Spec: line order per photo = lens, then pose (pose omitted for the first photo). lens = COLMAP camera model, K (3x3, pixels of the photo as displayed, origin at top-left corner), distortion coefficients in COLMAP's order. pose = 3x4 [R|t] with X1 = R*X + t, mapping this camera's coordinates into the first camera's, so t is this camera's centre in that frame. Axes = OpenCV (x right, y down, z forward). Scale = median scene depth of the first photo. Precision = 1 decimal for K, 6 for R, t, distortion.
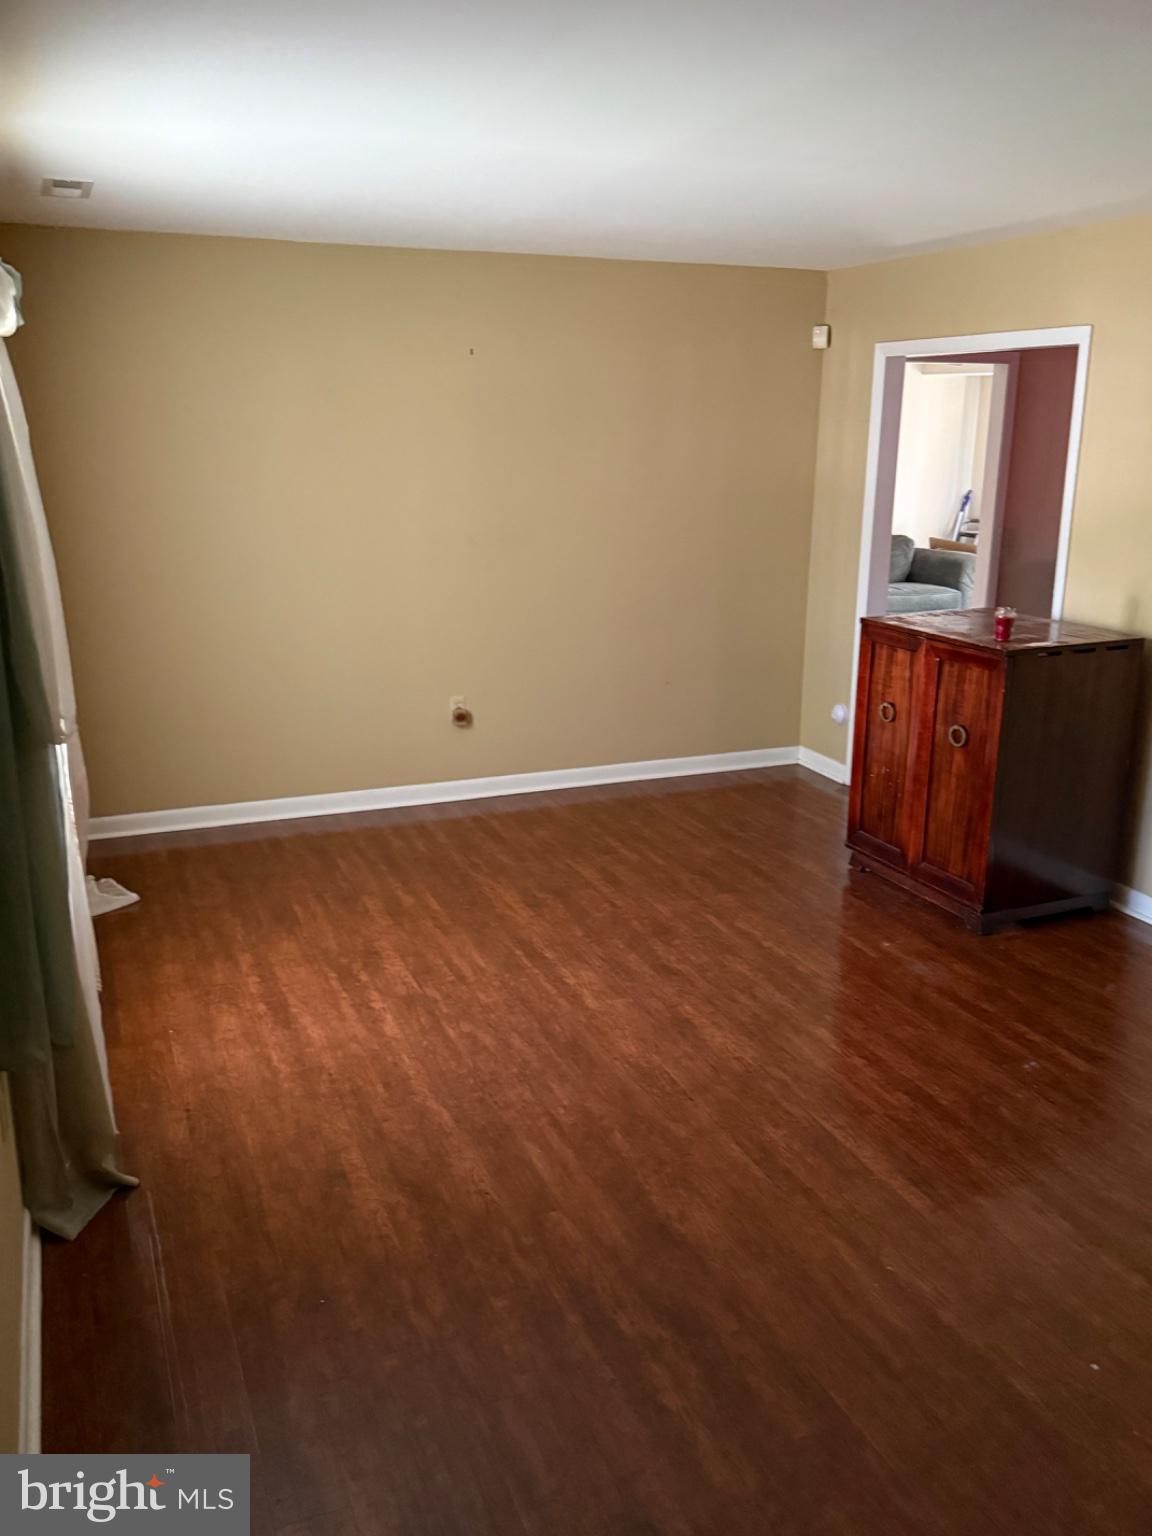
lens RADIAL K [[1275.8, 0, 576.0], [0, 1275.8, 768.0], [0, 0, 1]] dist [0.063495, -0.001628]
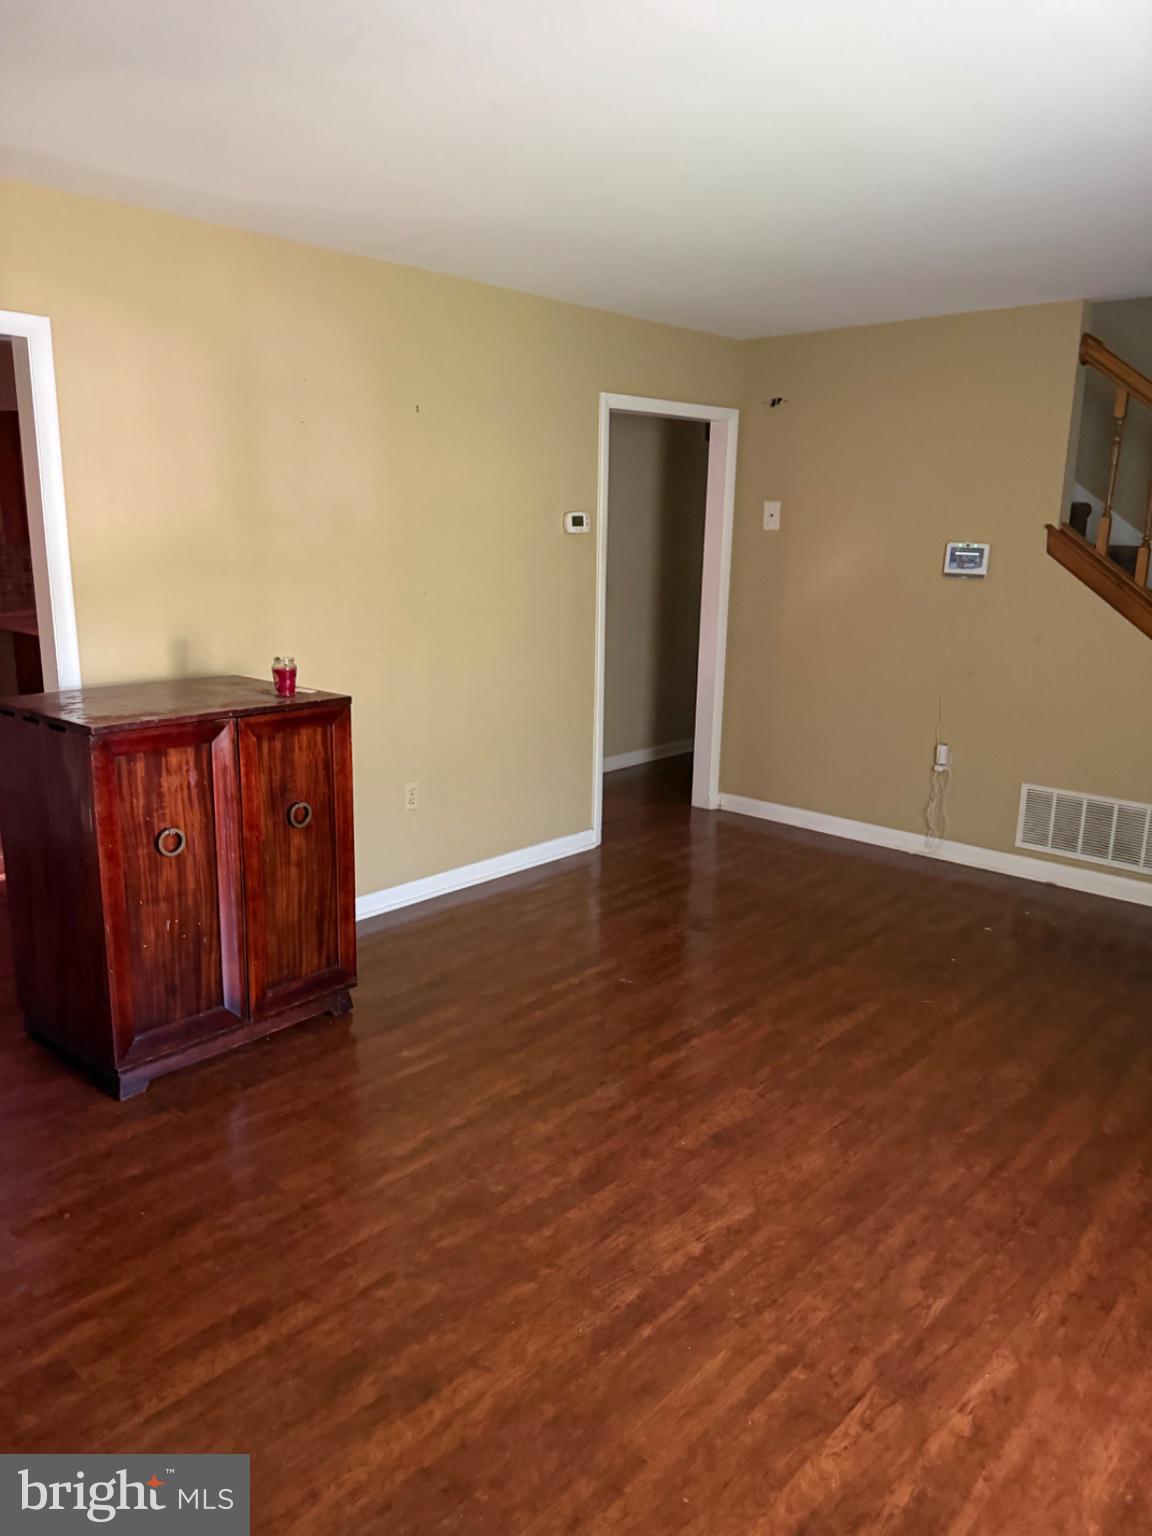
lens RADIAL K [[1082.9, 0, 565.3], [0, 1082.9, 772.8], [0, 0, 1]] dist [0.034570, -0.050034]
pose [[-0.423348, -0.217190, 0.879548, -0.425090], [0.217488, 0.918086, 0.331388, -0.268078], [-0.879475, 0.331583, -0.341434, 1.172224]]
